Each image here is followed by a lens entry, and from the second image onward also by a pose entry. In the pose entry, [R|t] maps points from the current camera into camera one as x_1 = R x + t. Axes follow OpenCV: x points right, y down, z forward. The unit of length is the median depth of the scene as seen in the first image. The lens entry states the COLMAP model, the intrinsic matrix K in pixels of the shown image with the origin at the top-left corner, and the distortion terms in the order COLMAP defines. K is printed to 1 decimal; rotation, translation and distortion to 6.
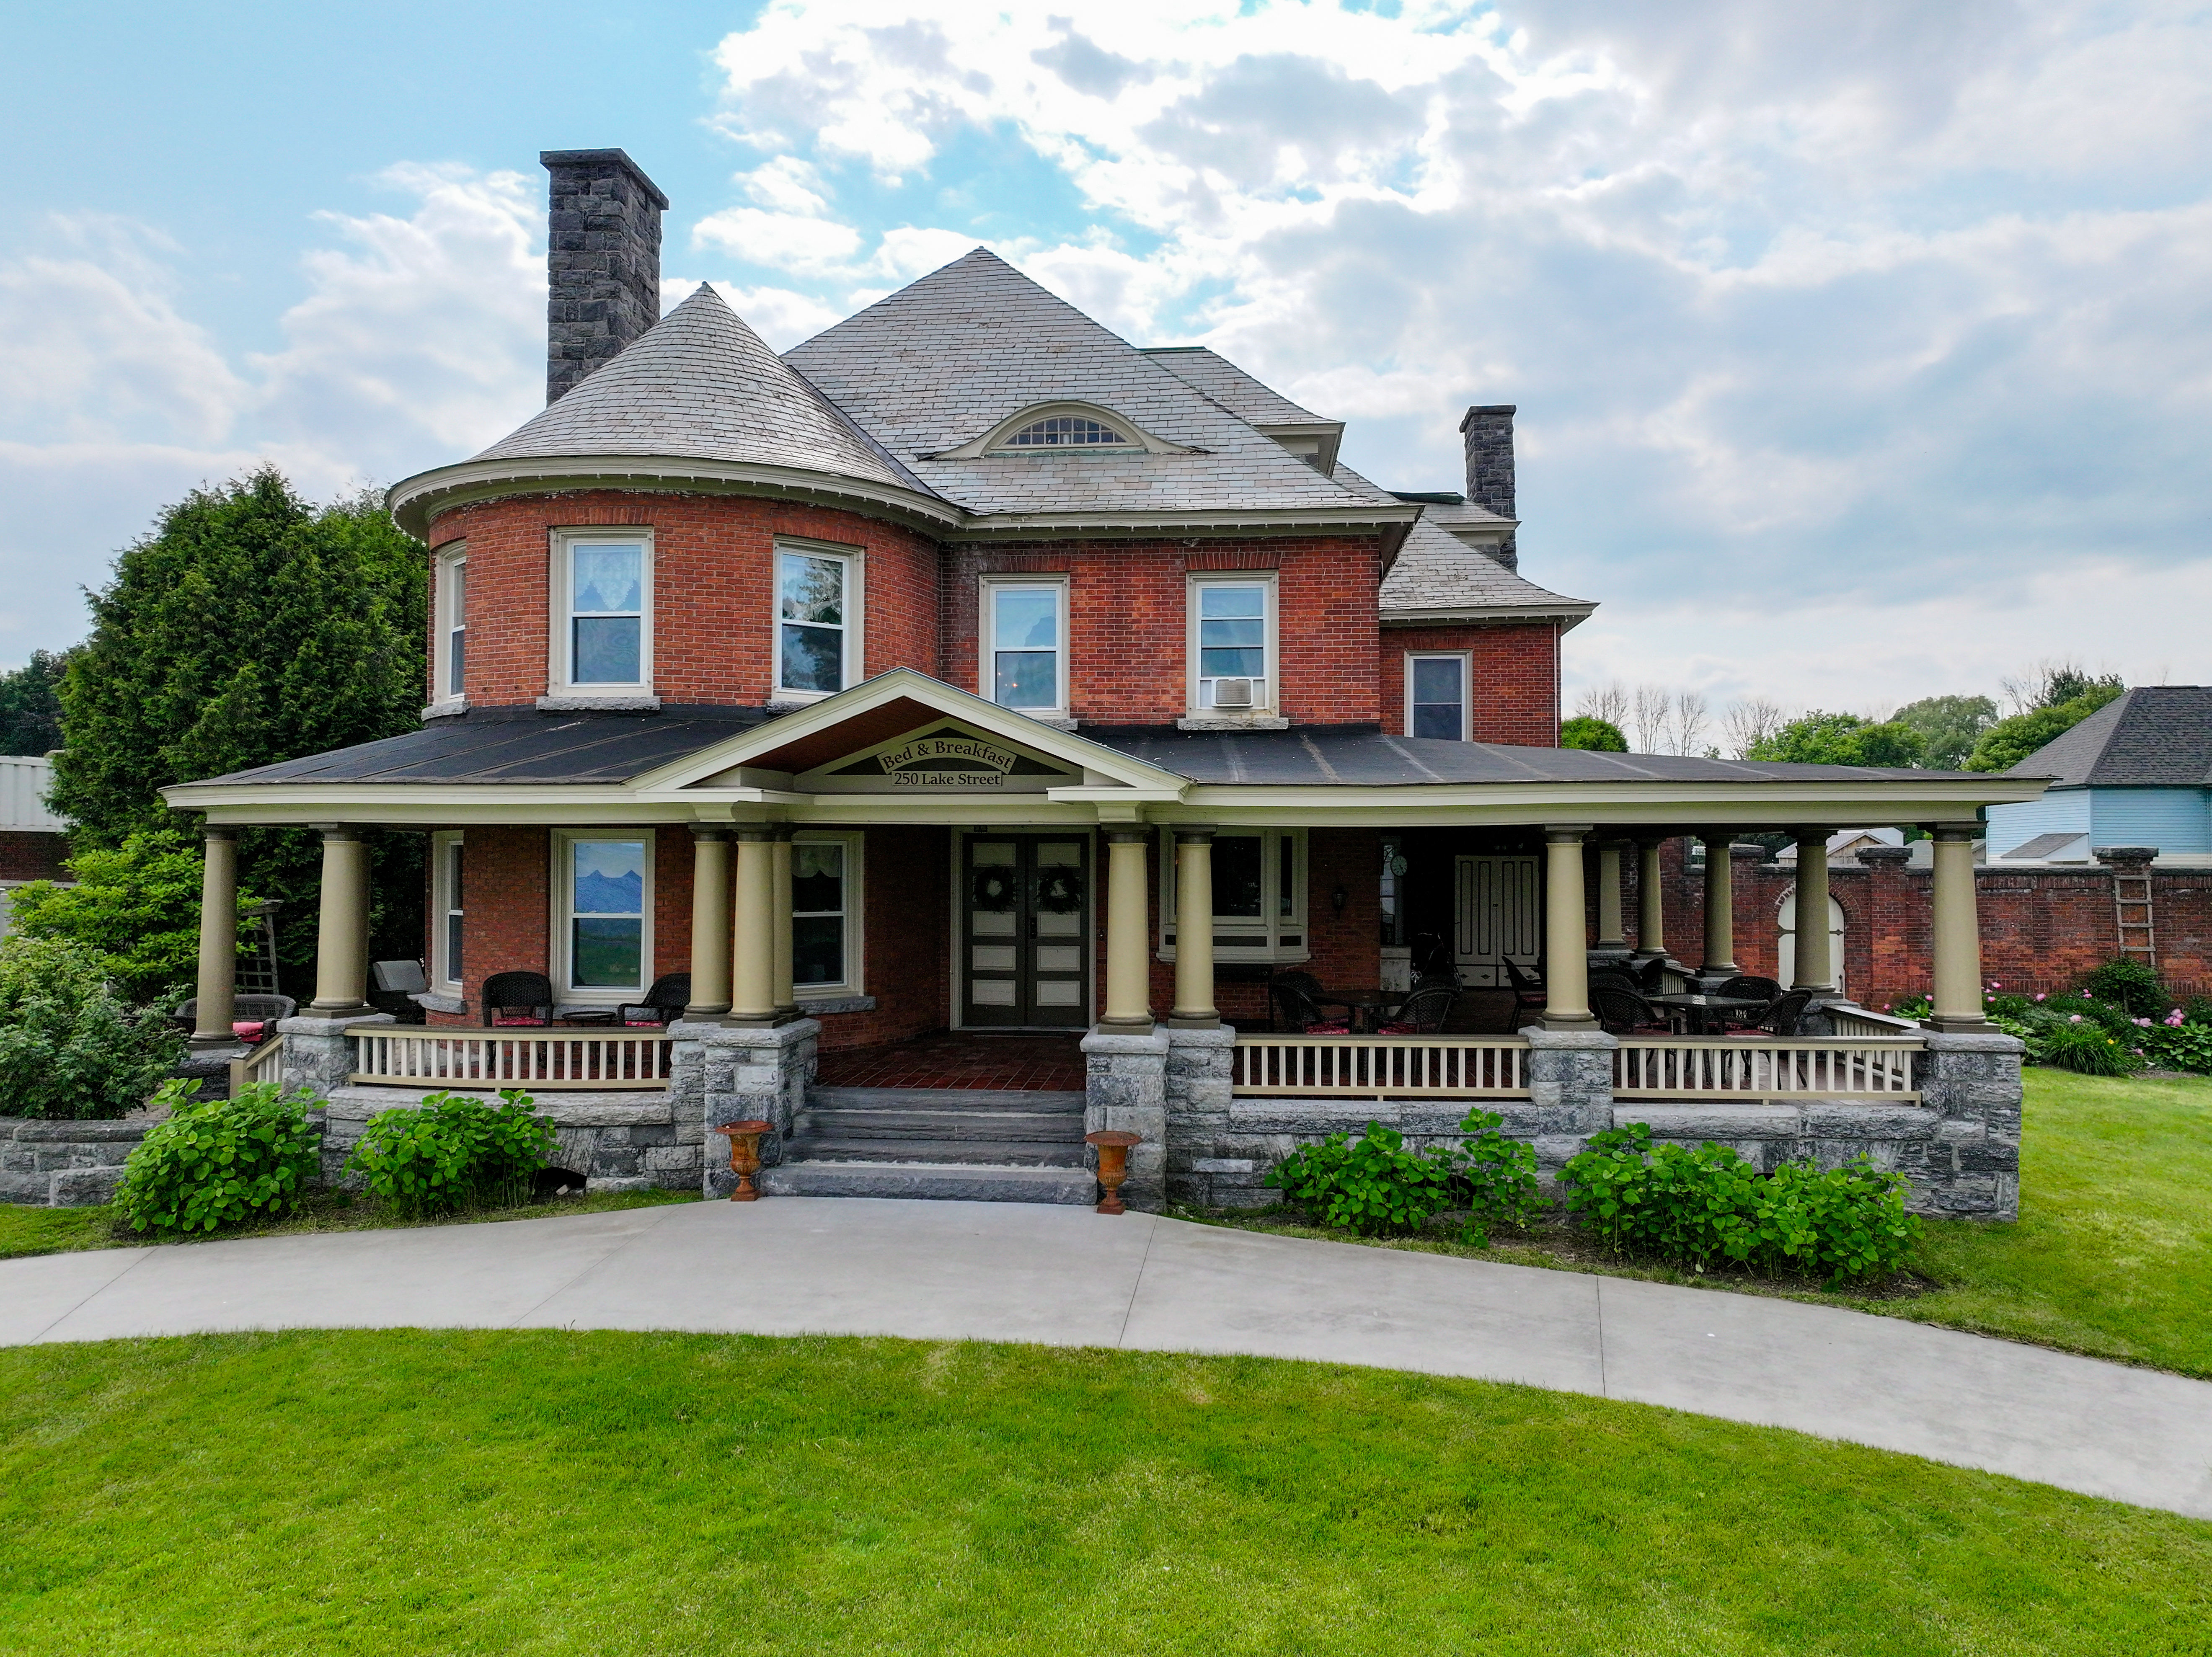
lens RADIAL K [[1566.0, 0, 1098.5], [0, 1566.0, 825.0], [0, 0, 1]] dist [-0.005937, 0.021291]
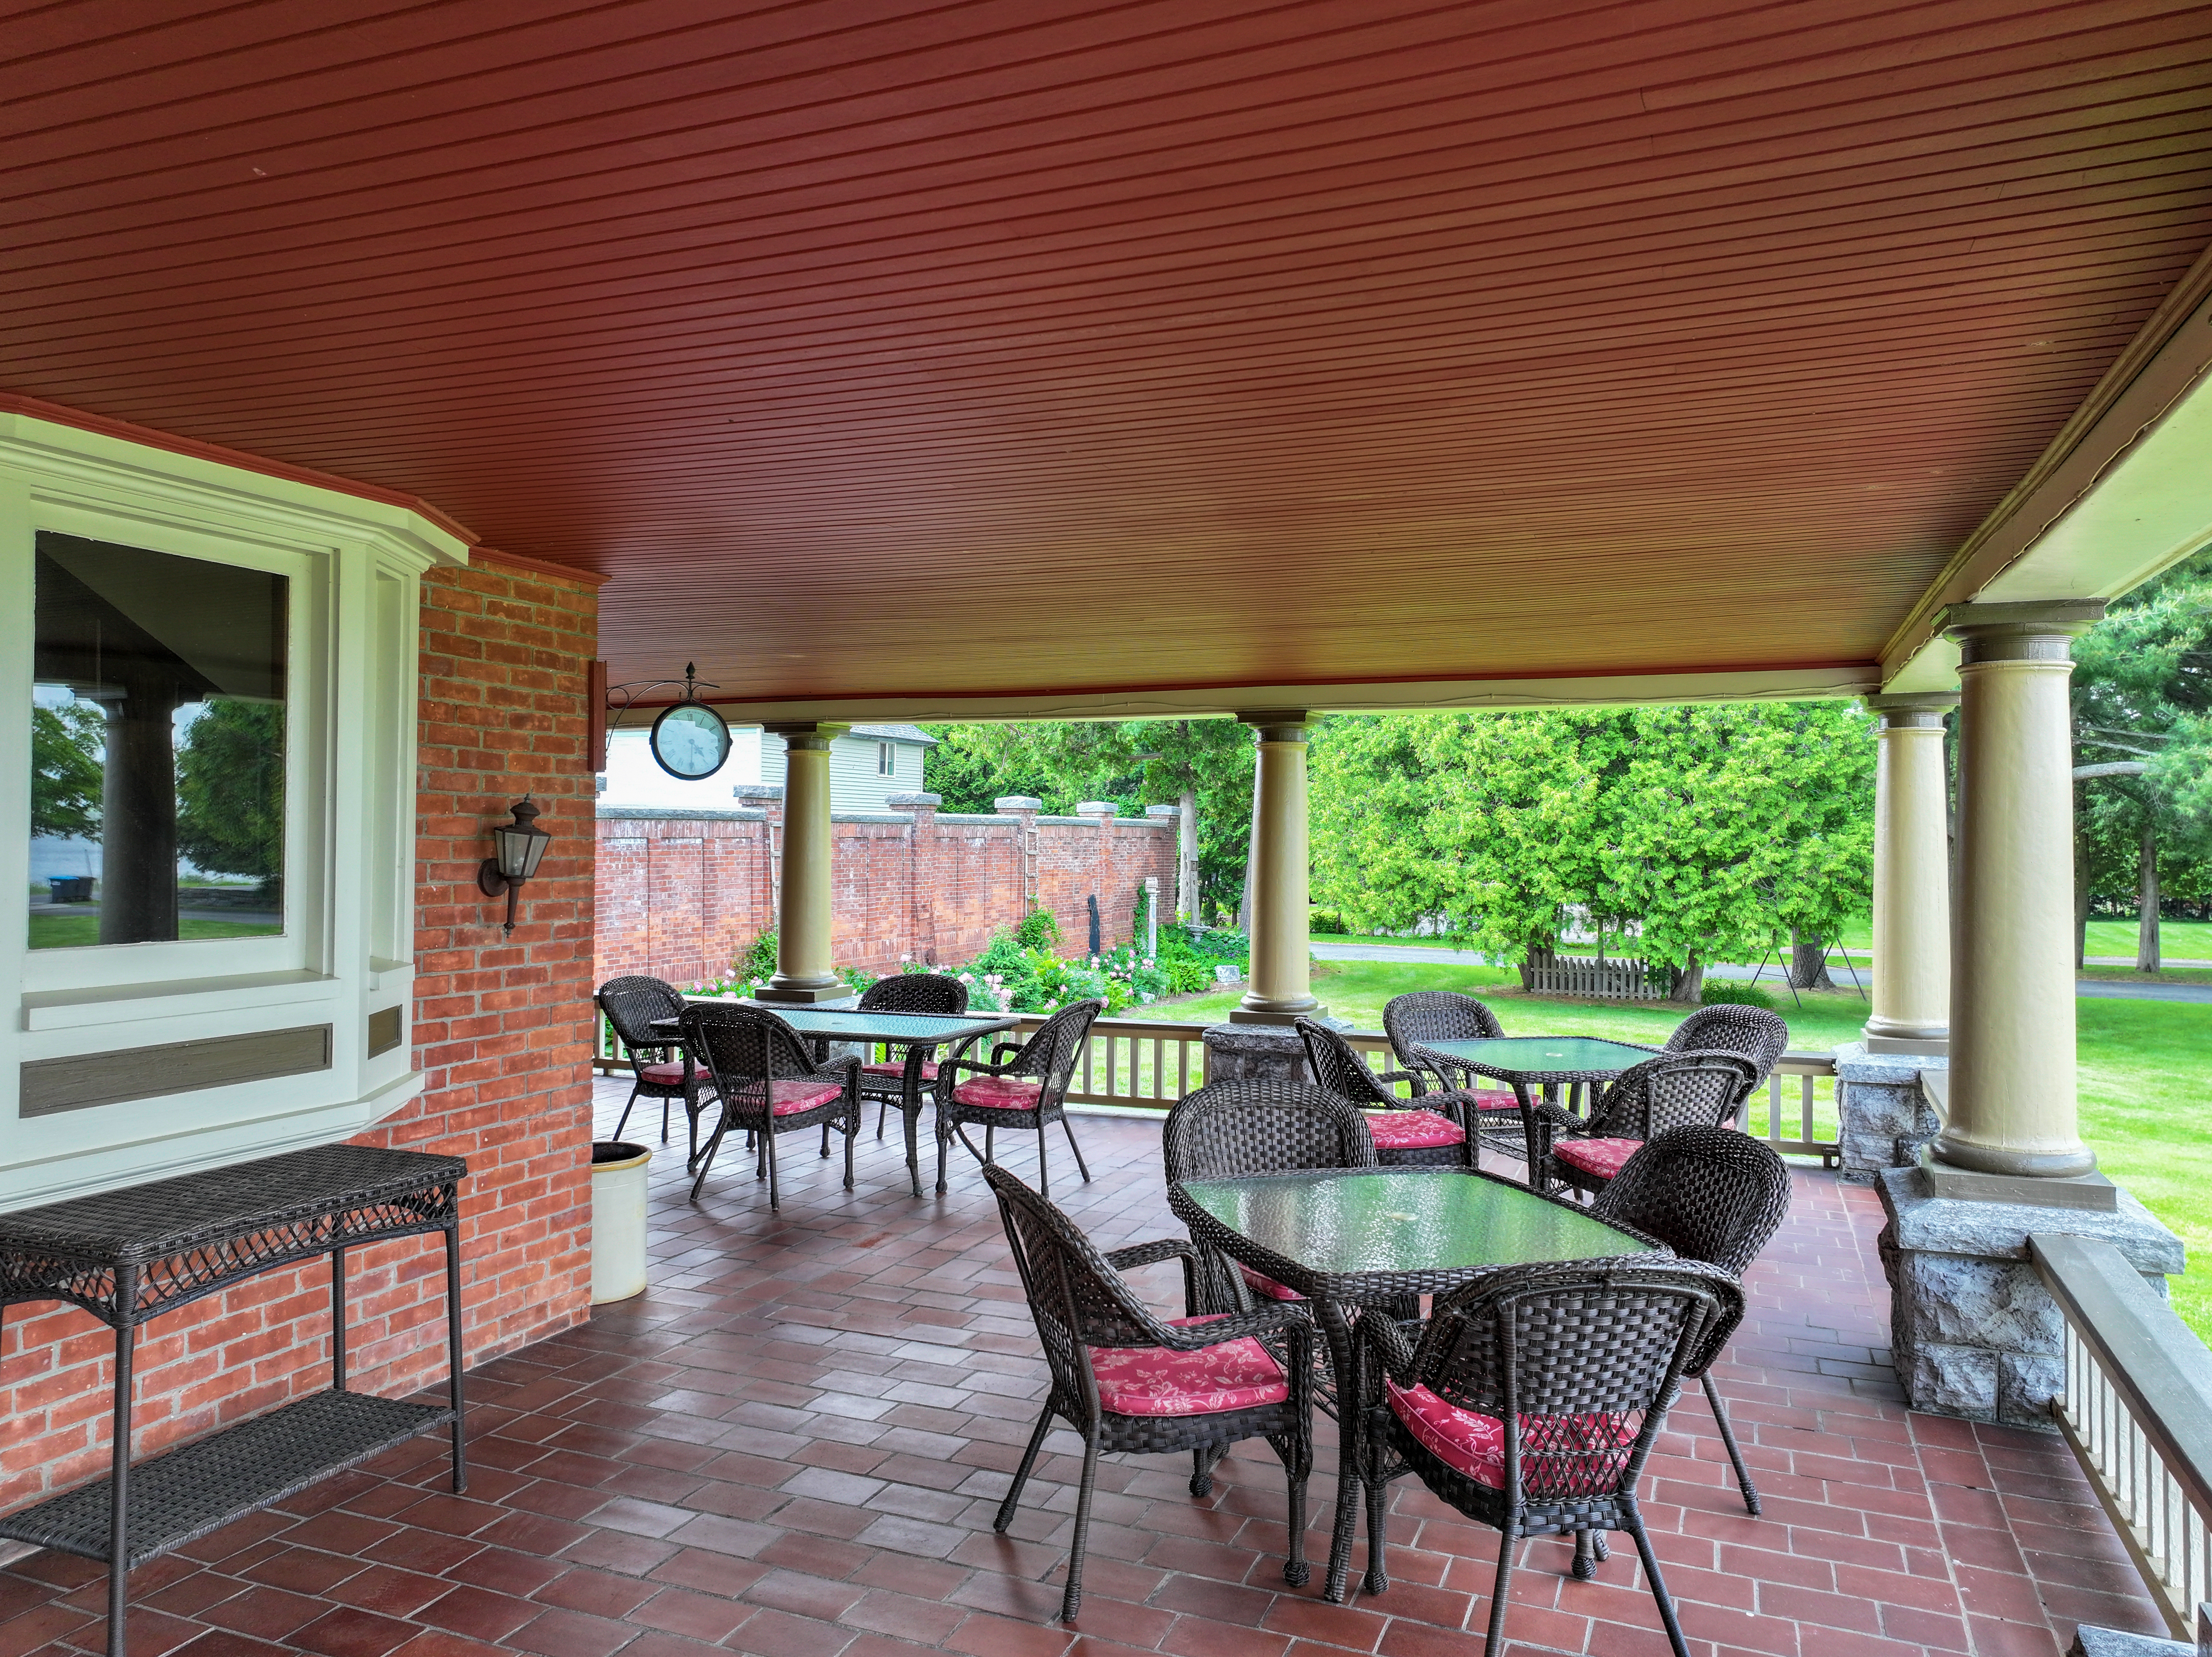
lens RADIAL K [[1566.0, 0, 1101.6], [0, 1566.0, 819.0], [0, 0, 1]] dist [-0.005937, 0.021291]
pose [[0.291587, 0.011281, 0.956478, -0.072960], [-0.027143, 0.999625, -0.003515, 0.039323], [-0.956159, -0.024937, 0.291784, 0.817468]]
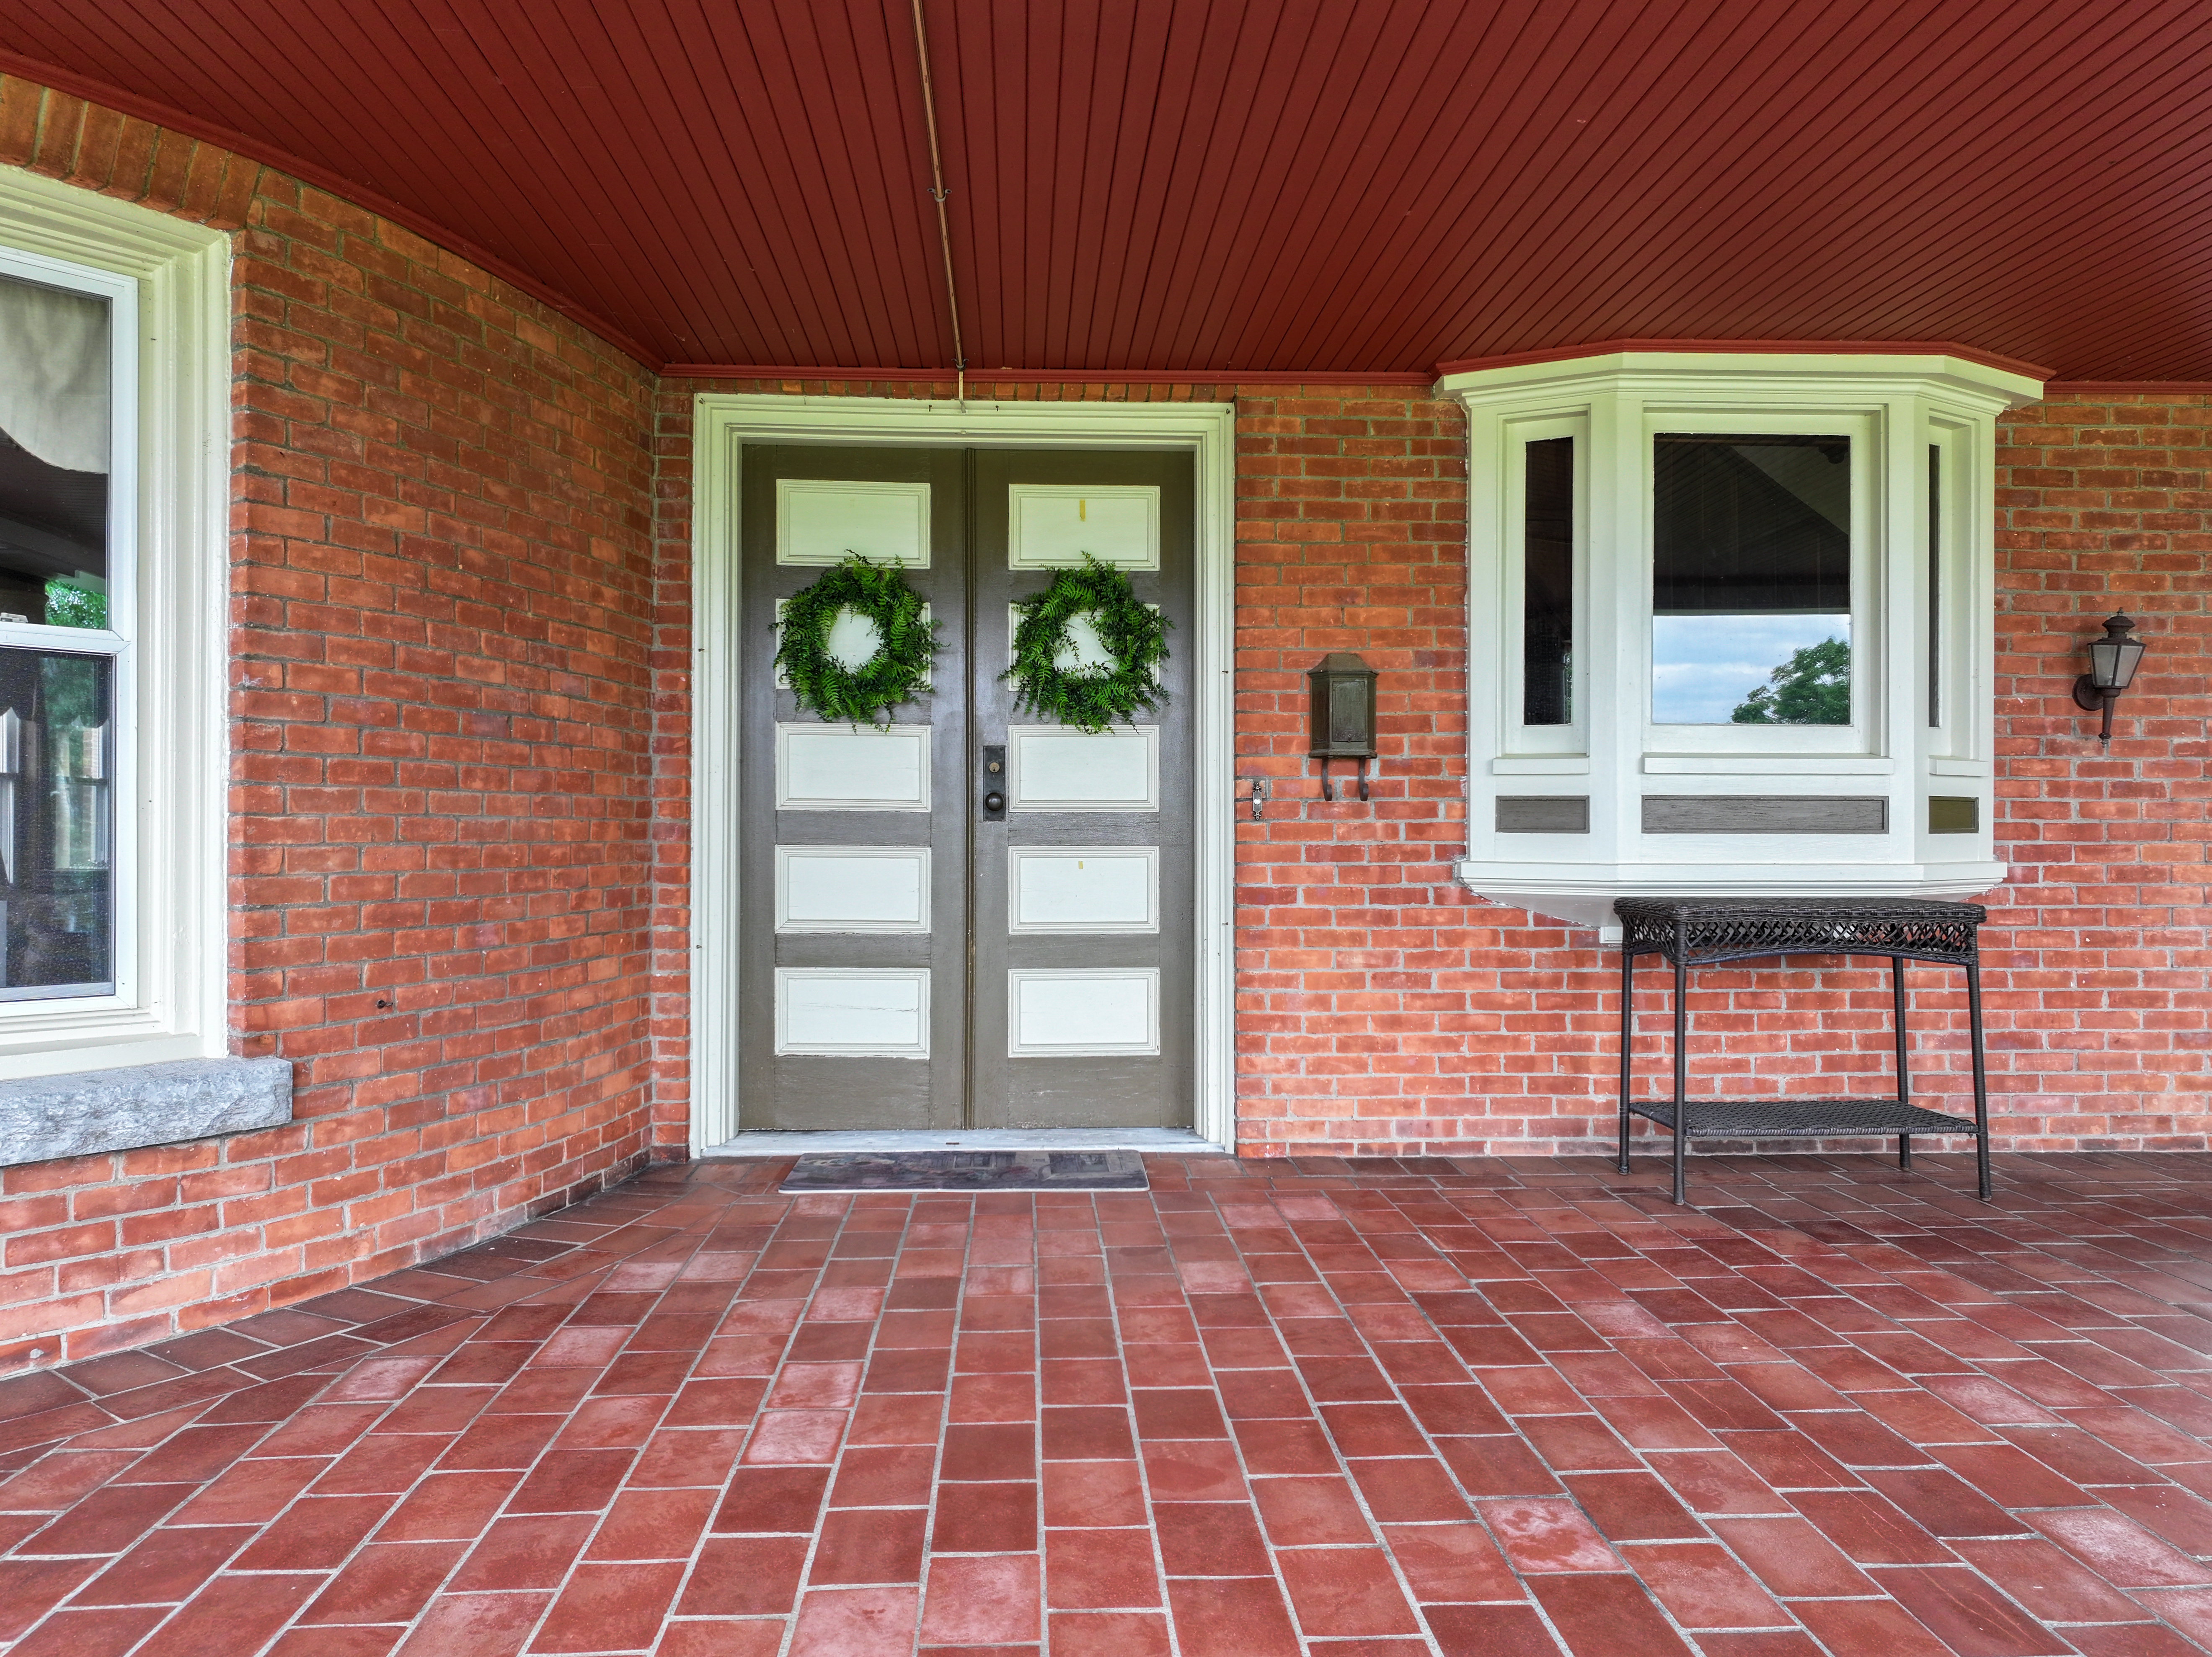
lens RADIAL K [[1566.0, 0, 1089.2], [0, 1566.0, 832.4], [0, 0, 1]] dist [-0.005937, 0.021291]
pose [[0.990859, 0.000962, 0.134901, -0.064455], [-0.002980, 0.999887, 0.014758, 0.072566], [-0.134872, -0.015025, 0.990749, 0.739147]]
